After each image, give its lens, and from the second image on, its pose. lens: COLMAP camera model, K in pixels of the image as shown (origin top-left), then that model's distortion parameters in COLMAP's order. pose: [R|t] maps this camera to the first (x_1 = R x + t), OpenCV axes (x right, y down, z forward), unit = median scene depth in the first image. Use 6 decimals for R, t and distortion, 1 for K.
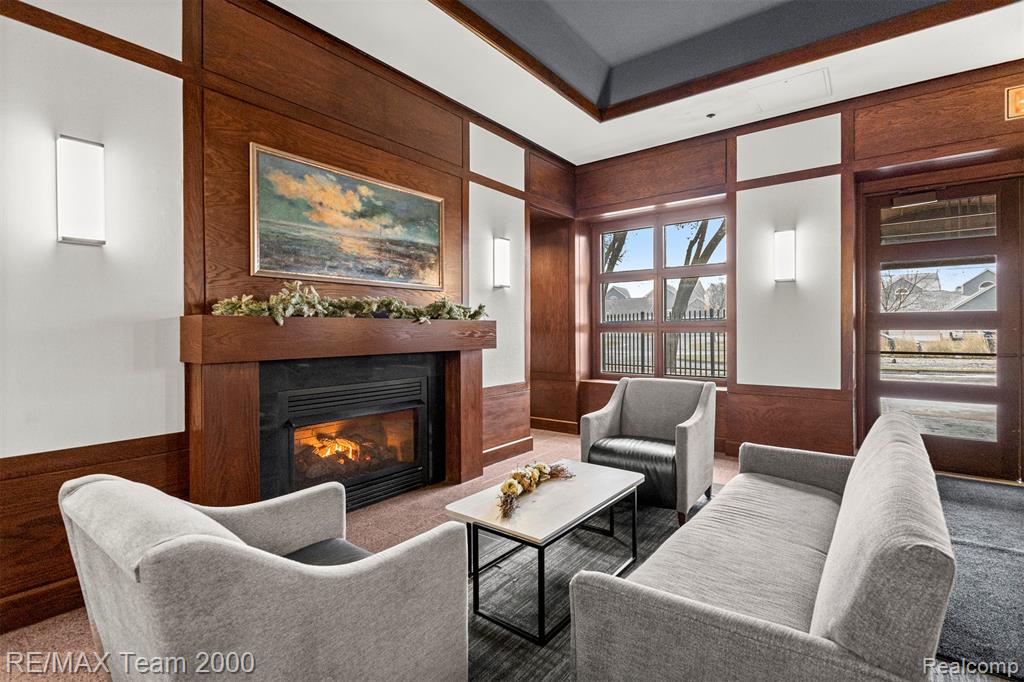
lens RADIAL K [[483.8, 0, 510.3], [0, 483.8, 335.5], [0, 0, 1]] dist [-0.005754, -0.001839]
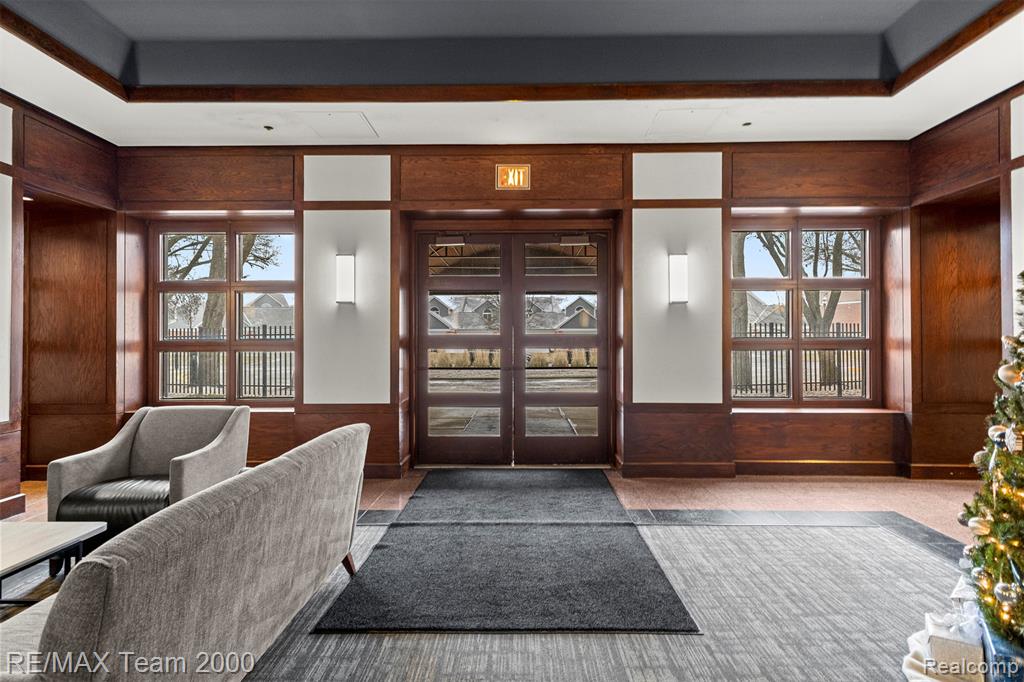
lens RADIAL K [[515.4, 0, 514.7], [0, 515.4, 342.3], [0, 0, 1]] dist [0.004799, -0.000681]
pose [[0.792224, 0.002884, 0.610223, 0.174151], [0.004855, 0.999927, -0.011028, -0.012960], [-0.610211, 0.011700, 0.792153, -0.111479]]
